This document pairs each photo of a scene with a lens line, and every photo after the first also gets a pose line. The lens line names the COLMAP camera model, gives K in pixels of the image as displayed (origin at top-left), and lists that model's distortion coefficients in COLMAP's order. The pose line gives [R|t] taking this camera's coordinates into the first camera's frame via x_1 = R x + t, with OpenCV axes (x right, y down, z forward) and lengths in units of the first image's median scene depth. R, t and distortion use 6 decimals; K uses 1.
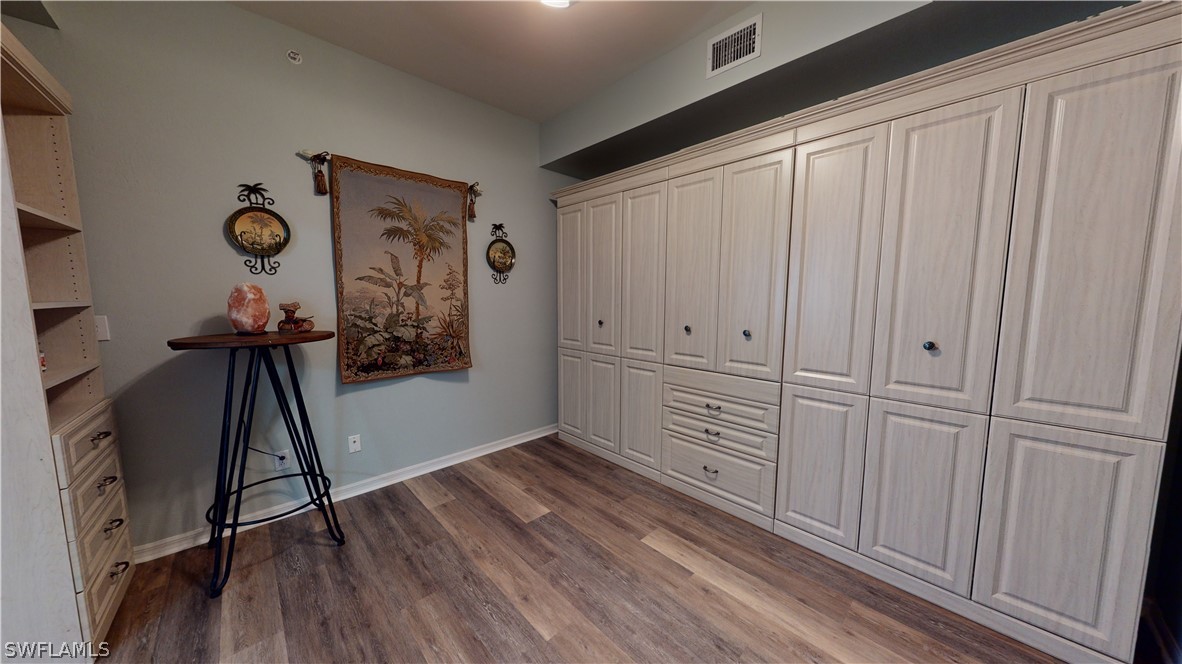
lens RADIAL K [[374.8, 0, 592.2], [0, 374.8, 333.0], [0, 0, 1]] dist [-0.003954, 0.000088]
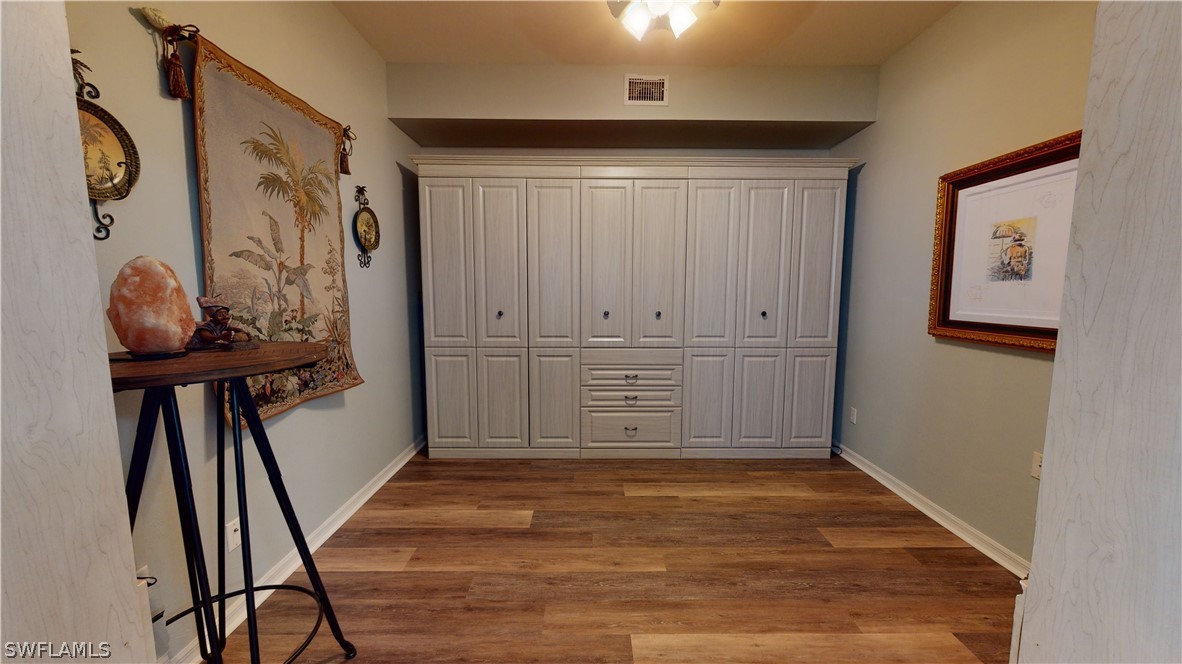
lens RADIAL K [[436.0, 0, 589.7], [0, 436.0, 333.5], [0, 0, 1]] dist [-0.007736, 0.000438]
pose [[0.682874, -0.077763, 0.726385, -0.781902], [0.069191, 0.996733, 0.041659, -0.009801], [-0.727252, 0.021811, 0.686024, 0.125746]]
